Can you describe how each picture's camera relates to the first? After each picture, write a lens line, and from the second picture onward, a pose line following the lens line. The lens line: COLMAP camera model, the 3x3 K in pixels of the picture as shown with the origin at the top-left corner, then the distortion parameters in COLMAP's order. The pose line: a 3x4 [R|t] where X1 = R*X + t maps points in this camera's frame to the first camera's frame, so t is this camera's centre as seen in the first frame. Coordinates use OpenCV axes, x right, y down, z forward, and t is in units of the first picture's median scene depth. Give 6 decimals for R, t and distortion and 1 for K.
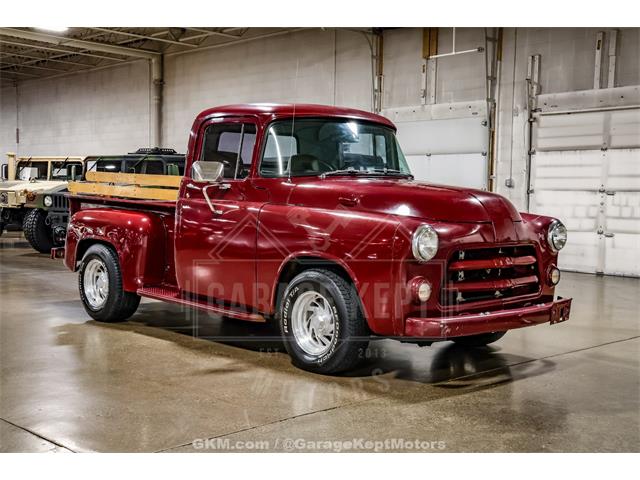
lens RADIAL K [[807.7, 0, 320.0], [0, 807.7, 240.0], [0, 0, 1]] dist [-0.004920, 0.331853]
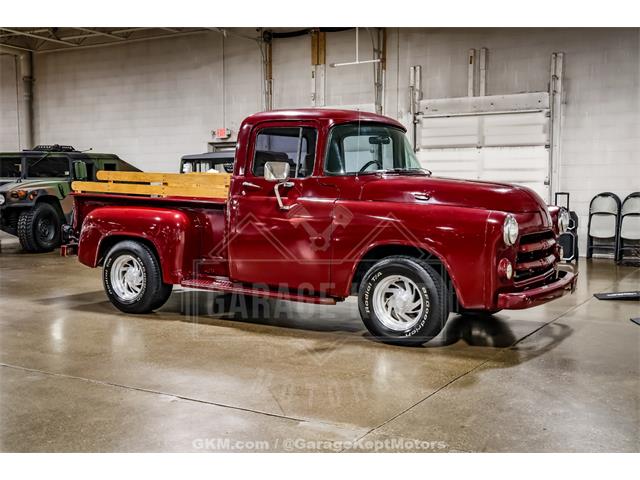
lens RADIAL K [[742.0, 0, 320.0], [0, 742.0, 240.0], [0, 0, 1]] dist [0.007226, 0.041022]
pose [[0.965830, -0.032443, 0.257136, -0.155569], [0.028077, 0.999393, 0.020637, -0.004575], [-0.257650, -0.012712, 0.966155, 0.003737]]
